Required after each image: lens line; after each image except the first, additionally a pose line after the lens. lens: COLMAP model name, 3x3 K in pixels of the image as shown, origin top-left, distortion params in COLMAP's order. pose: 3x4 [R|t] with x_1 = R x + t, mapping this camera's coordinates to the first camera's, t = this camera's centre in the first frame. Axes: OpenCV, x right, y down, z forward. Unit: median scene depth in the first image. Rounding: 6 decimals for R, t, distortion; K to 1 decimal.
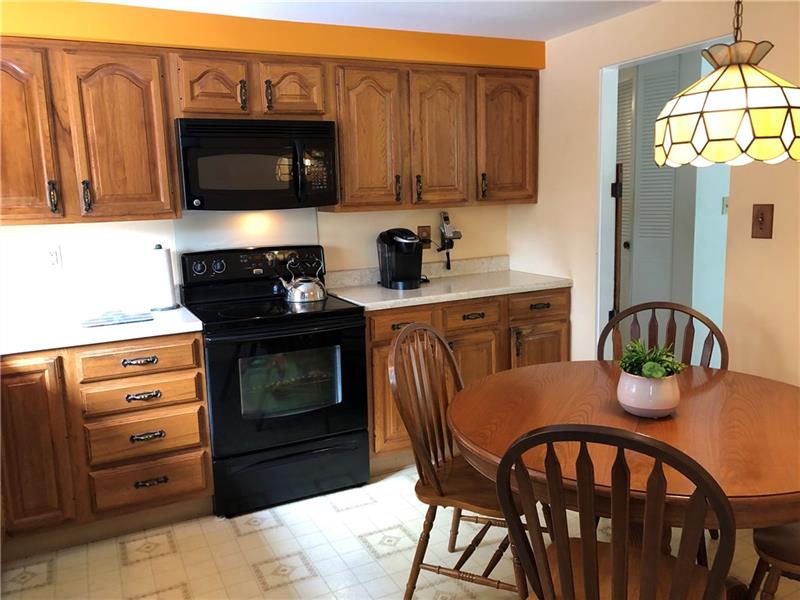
lens RADIAL K [[670.0, 0, 400.0], [0, 670.0, 300.0], [0, 0, 1]] dist [0.009247, 0.002566]
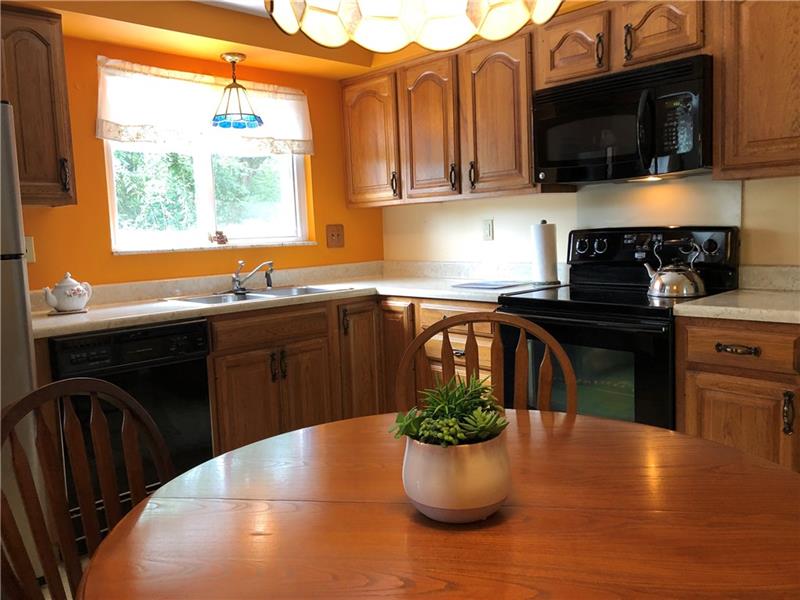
lens RADIAL K [[644.3, 0, 393.9], [0, 644.3, 289.4], [0, 0, 1]] dist [0.014397, 0.003593]
pose [[0.273254, 0.113237, -0.955254, 0.531639], [-0.122467, 0.989062, 0.082212, -0.031204], [0.954114, 0.094522, 0.284133, 0.521459]]
